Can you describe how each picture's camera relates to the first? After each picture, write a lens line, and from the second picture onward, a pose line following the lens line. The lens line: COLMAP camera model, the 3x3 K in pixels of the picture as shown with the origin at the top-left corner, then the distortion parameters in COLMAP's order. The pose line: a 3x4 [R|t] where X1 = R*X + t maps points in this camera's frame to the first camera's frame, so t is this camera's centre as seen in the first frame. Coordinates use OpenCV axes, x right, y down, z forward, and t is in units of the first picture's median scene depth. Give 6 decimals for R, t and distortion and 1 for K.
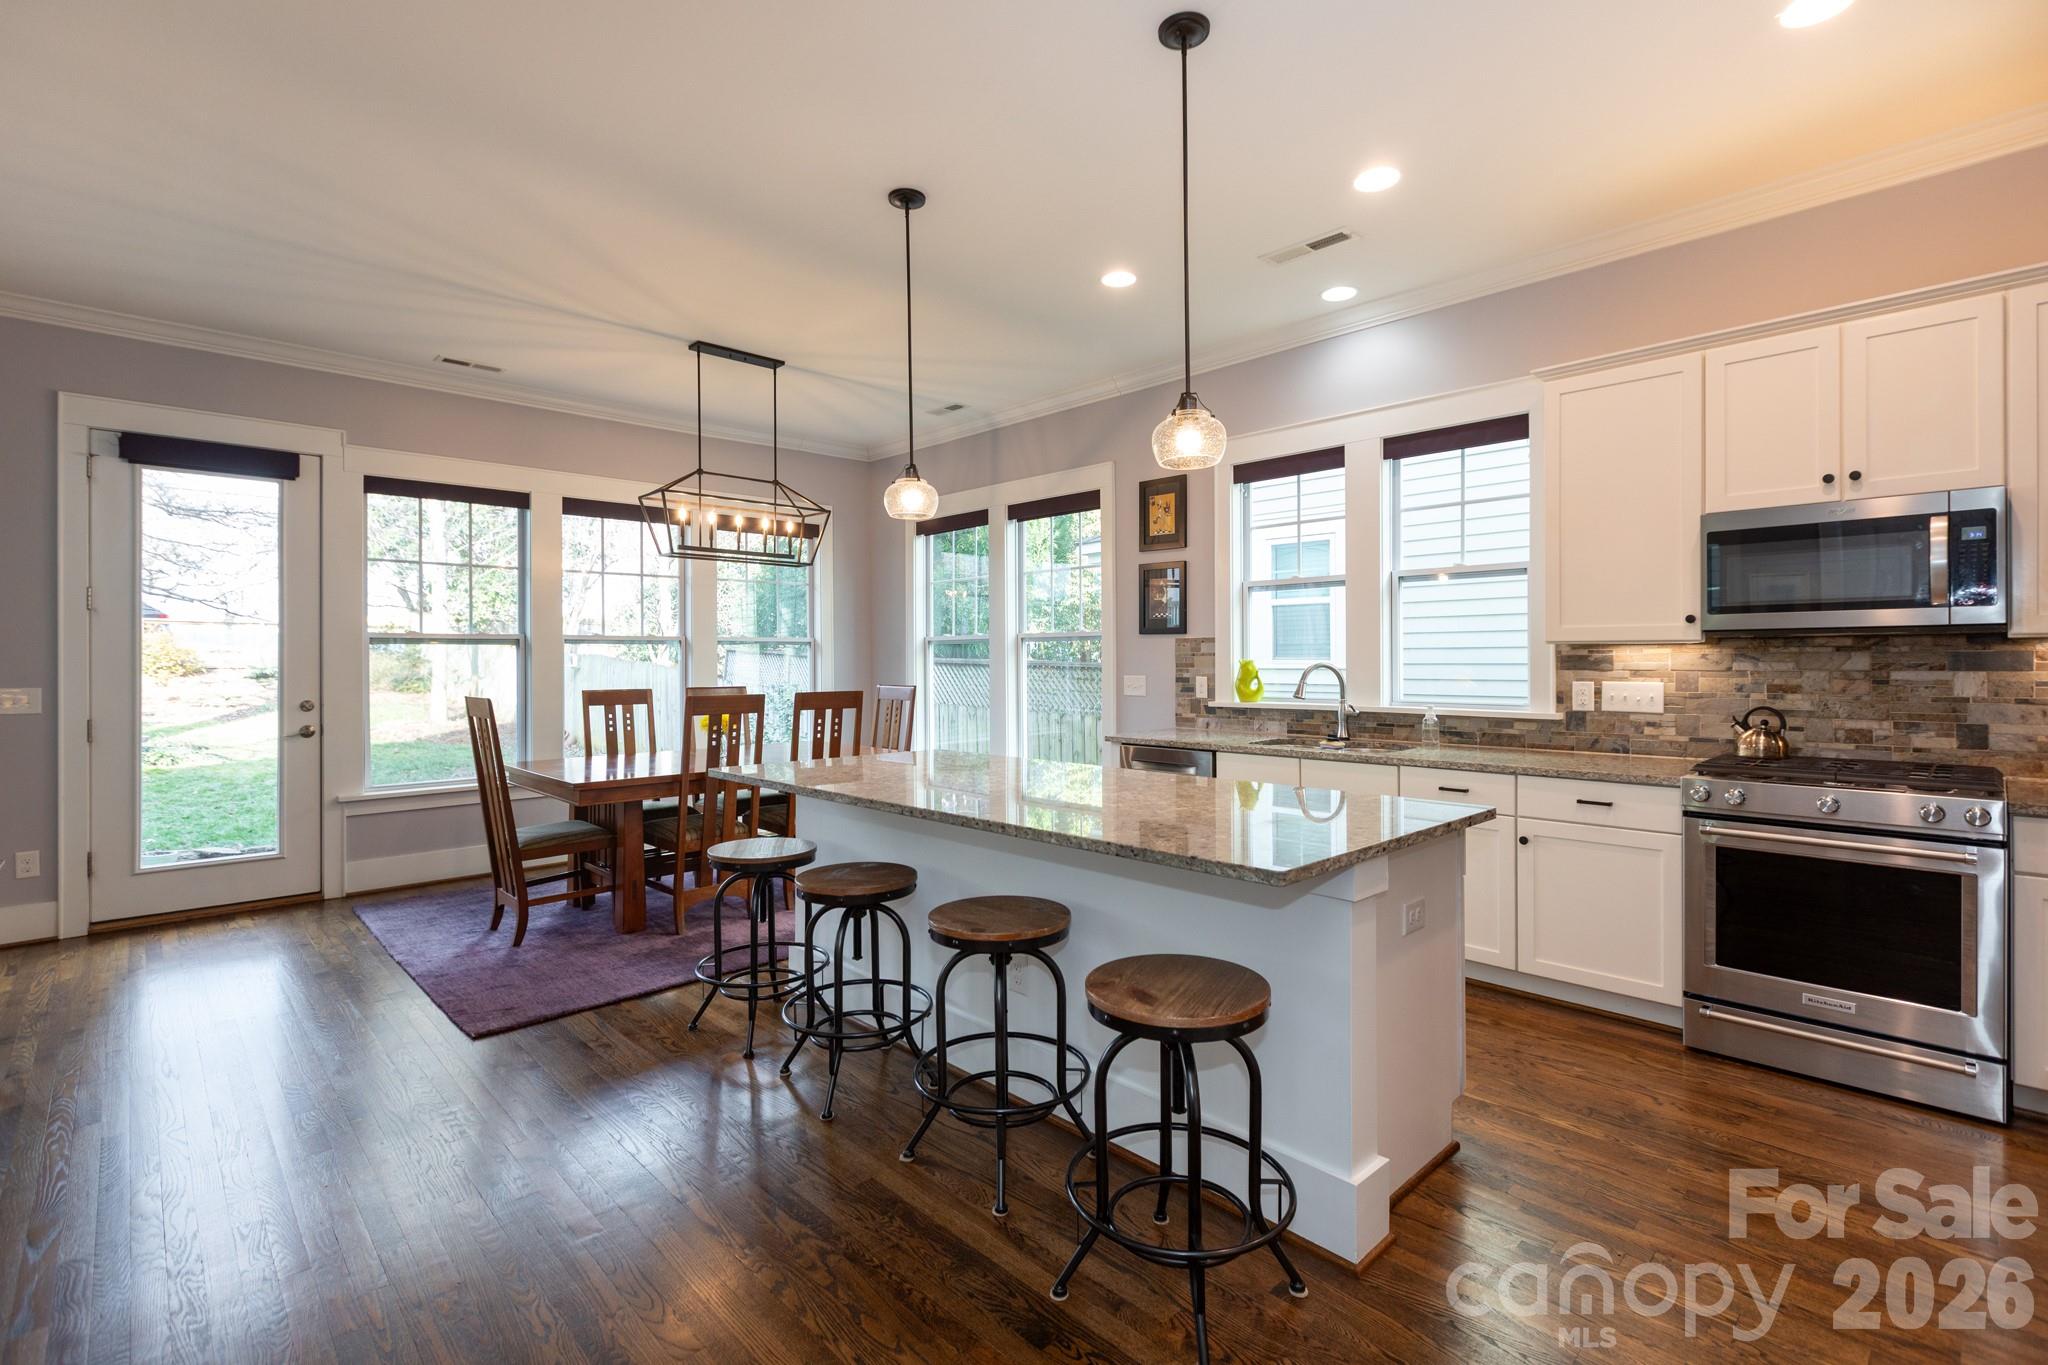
lens RADIAL K [[912.9, 0, 1024.2], [0, 912.9, 662.5], [0, 0, 1]] dist [0.002212, 0.000527]
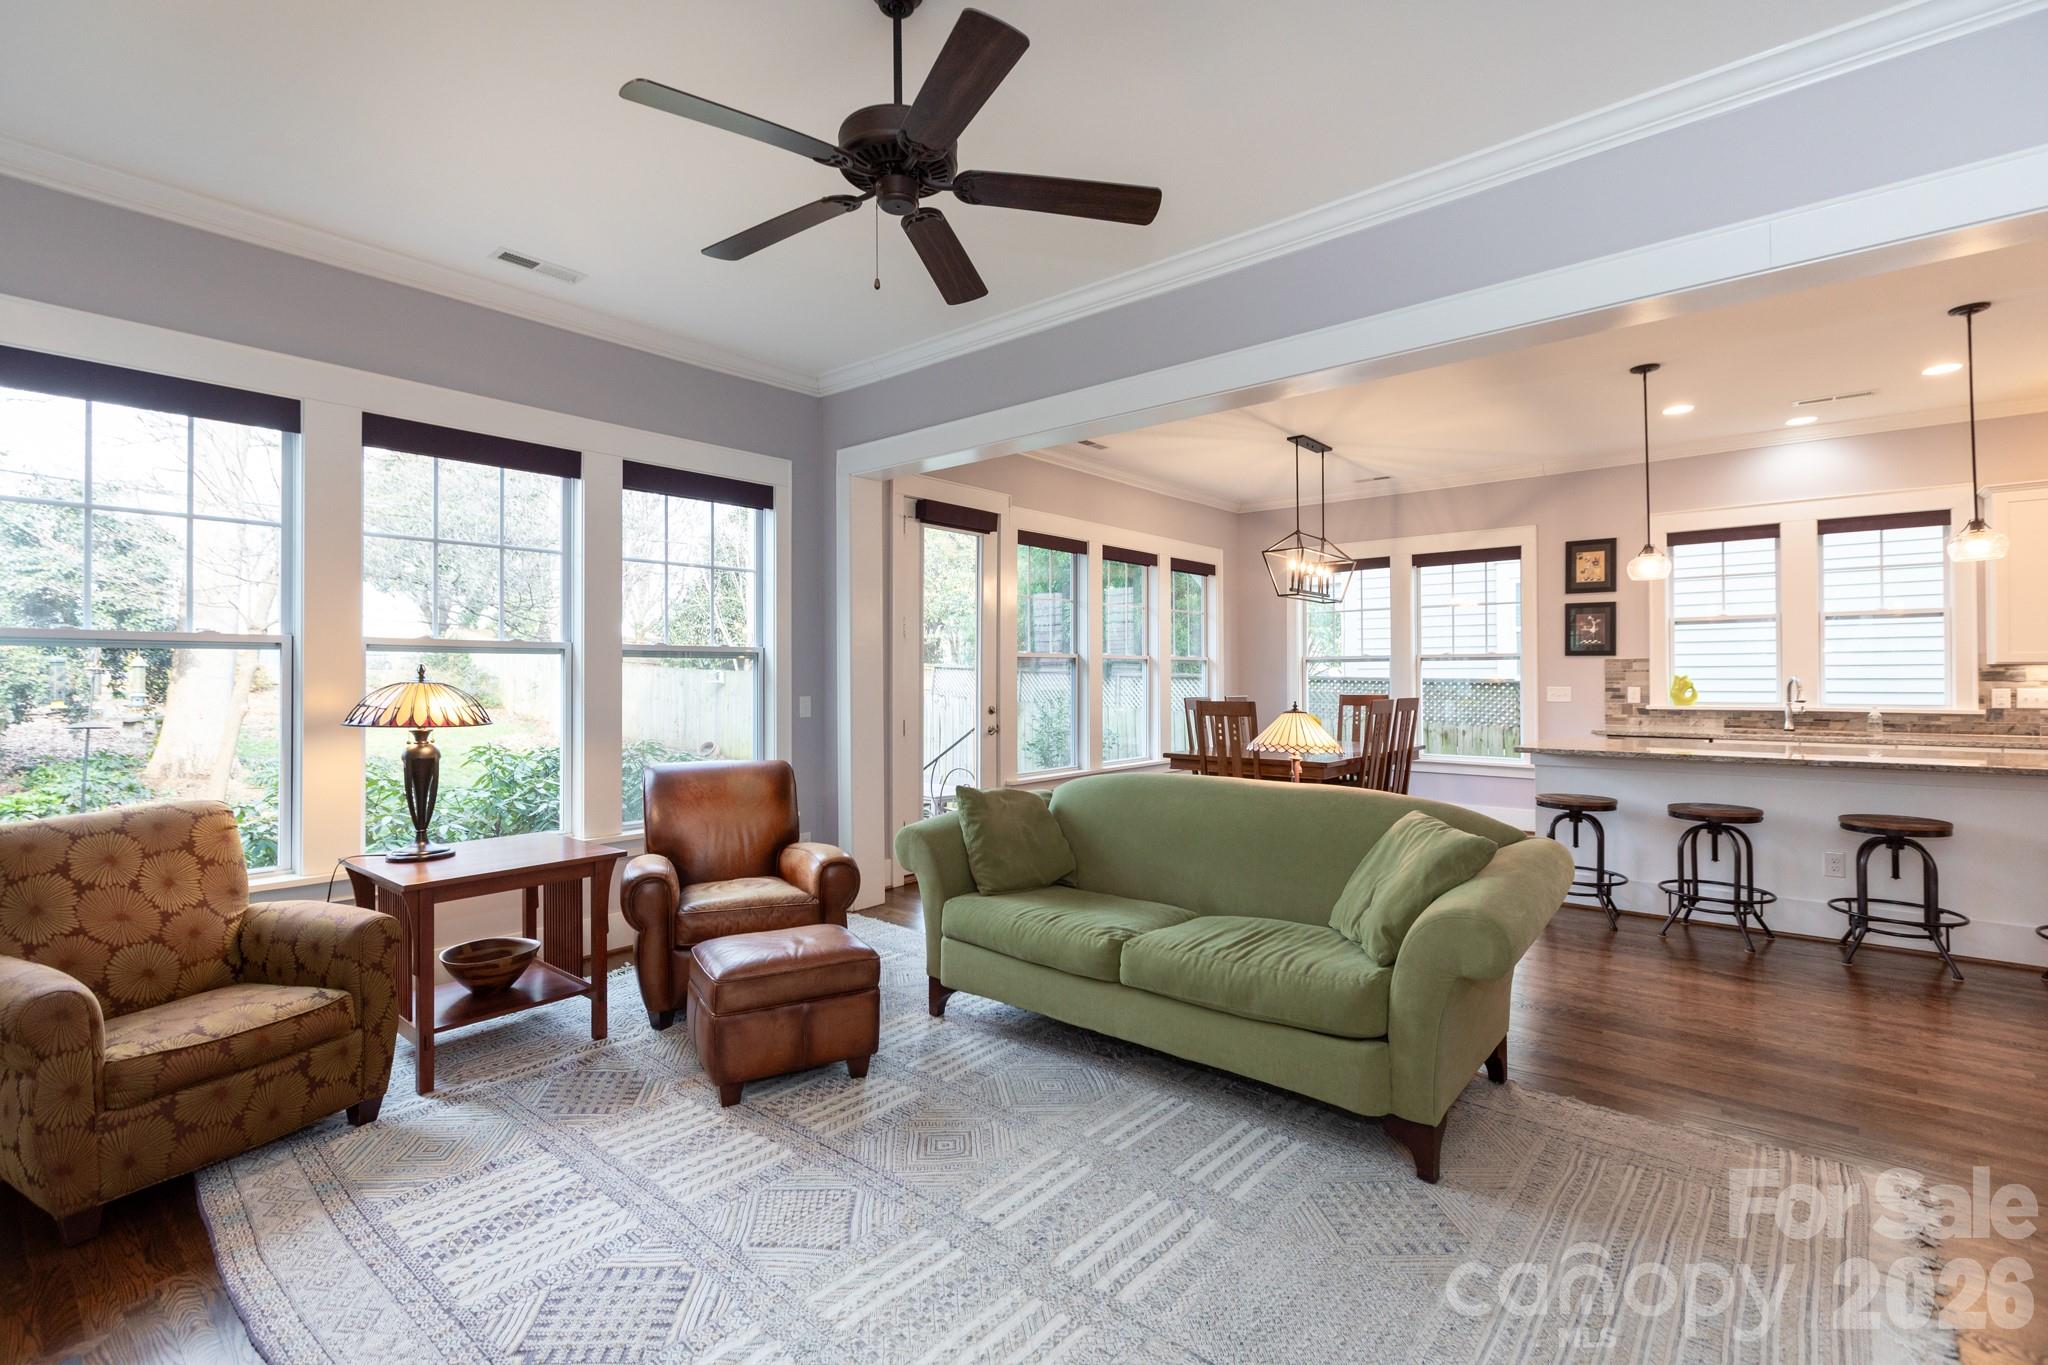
lens RADIAL K [[903.5, 0, 1006.9], [0, 903.5, 675.0], [0, 0, 1]] dist [-0.002173, -0.000162]
pose [[0.996413, 0.001219, 0.084616, -0.893605], [-0.000702, 0.999981, -0.006144, 0.006379], [-0.084622, 0.006062, 0.996395, -0.270209]]
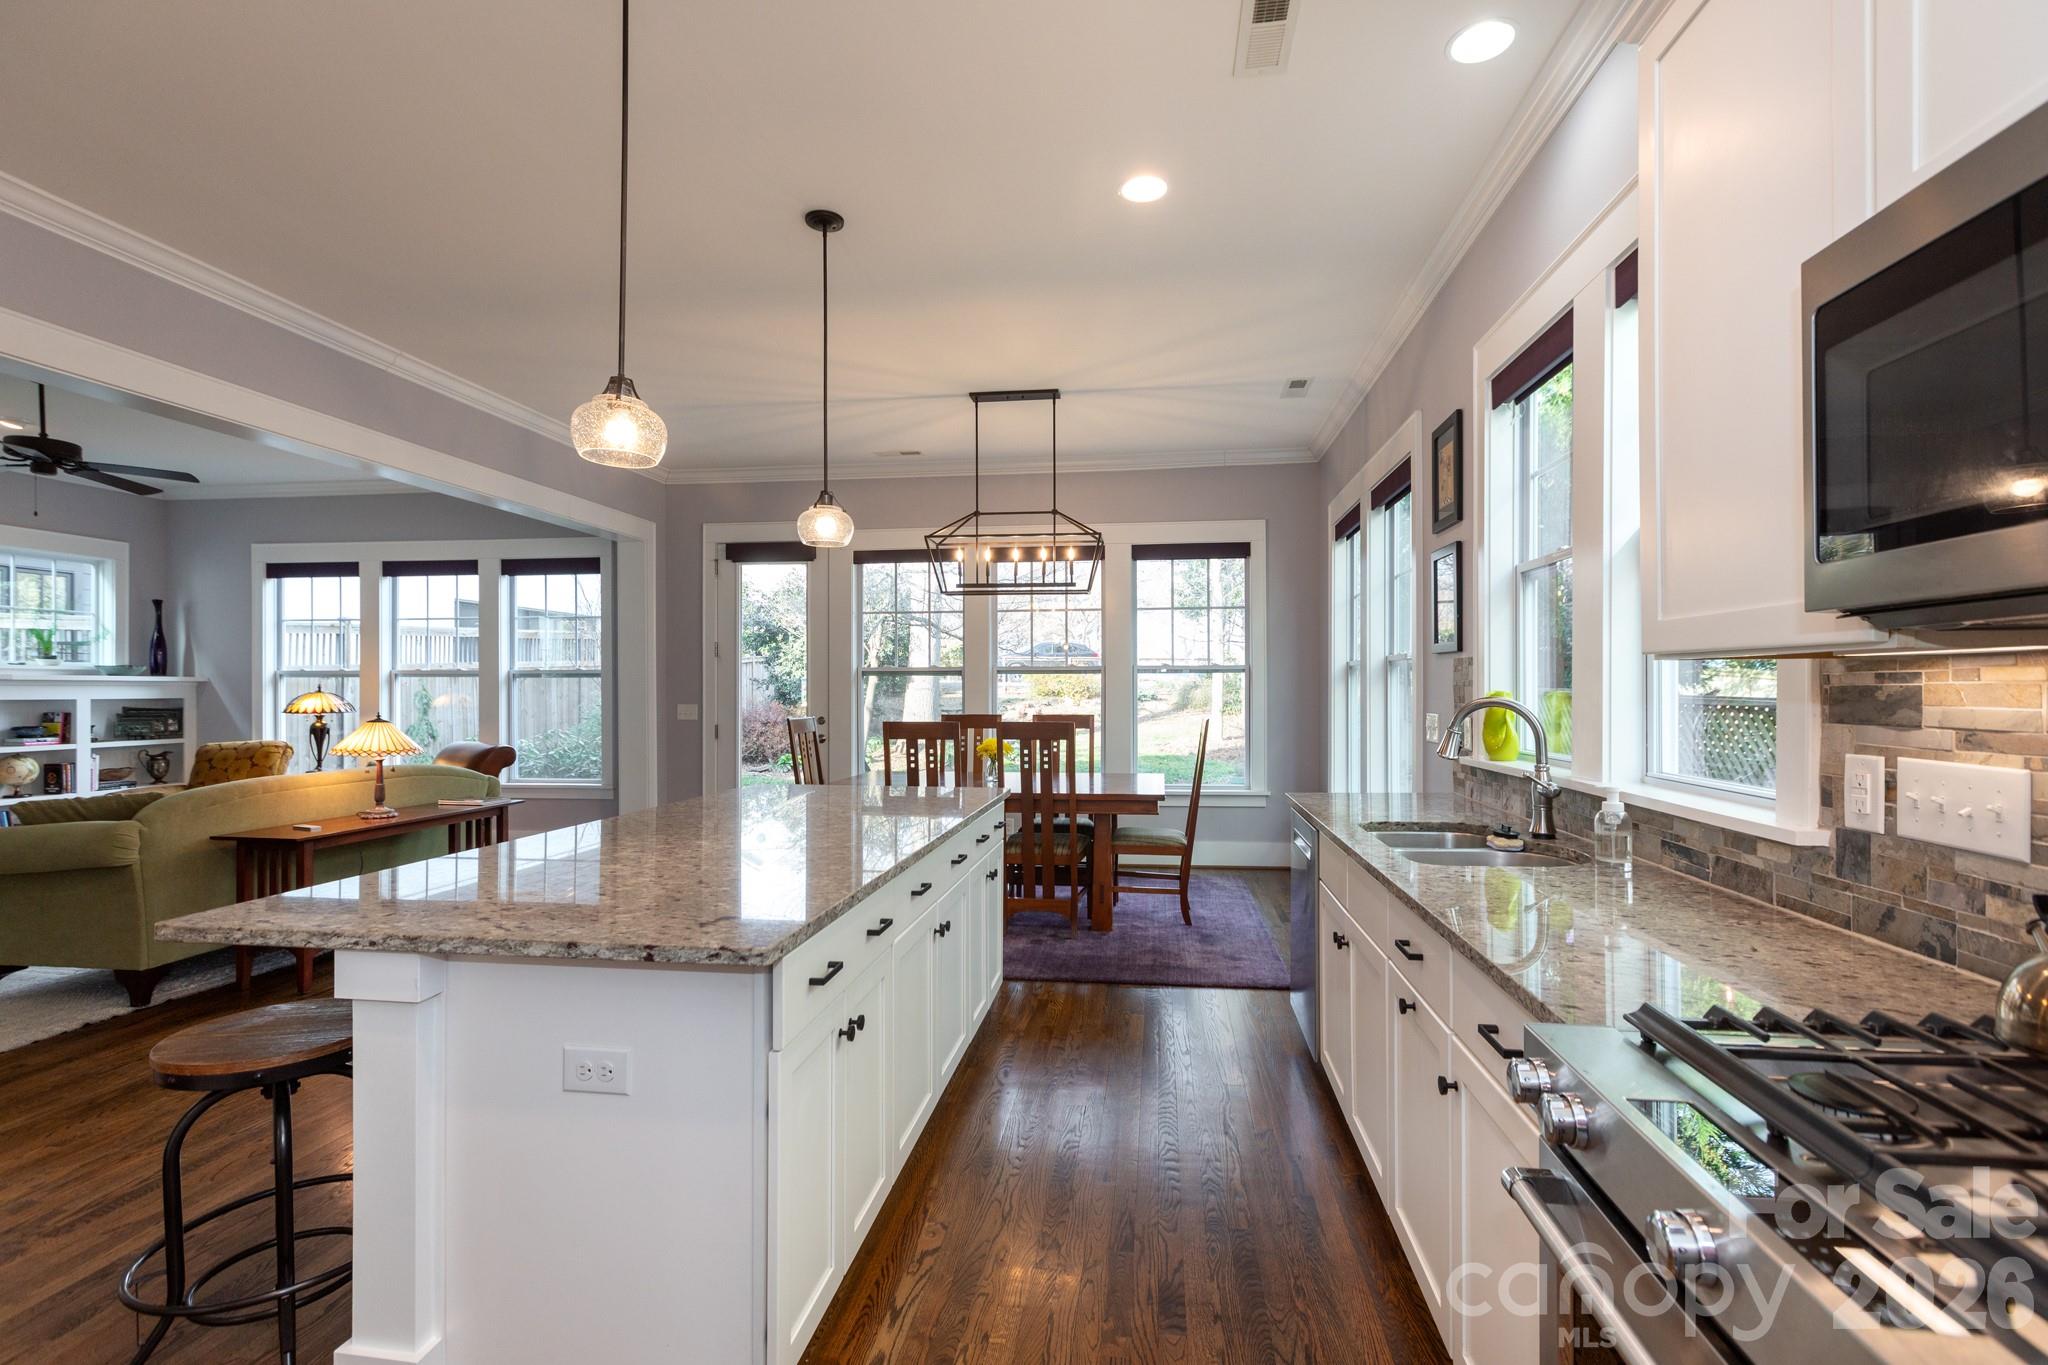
lens RADIAL K [[915.6, 0, 1049.2], [0, 915.6, 690.3], [0, 0, 1]] dist [0.001311, -0.000033]
pose [[0.644829, 0.005610, -0.764306, 0.527748], [-0.005624, 0.999981, 0.002596, -0.004177], [0.764306, 0.002625, 0.644848, 0.374947]]
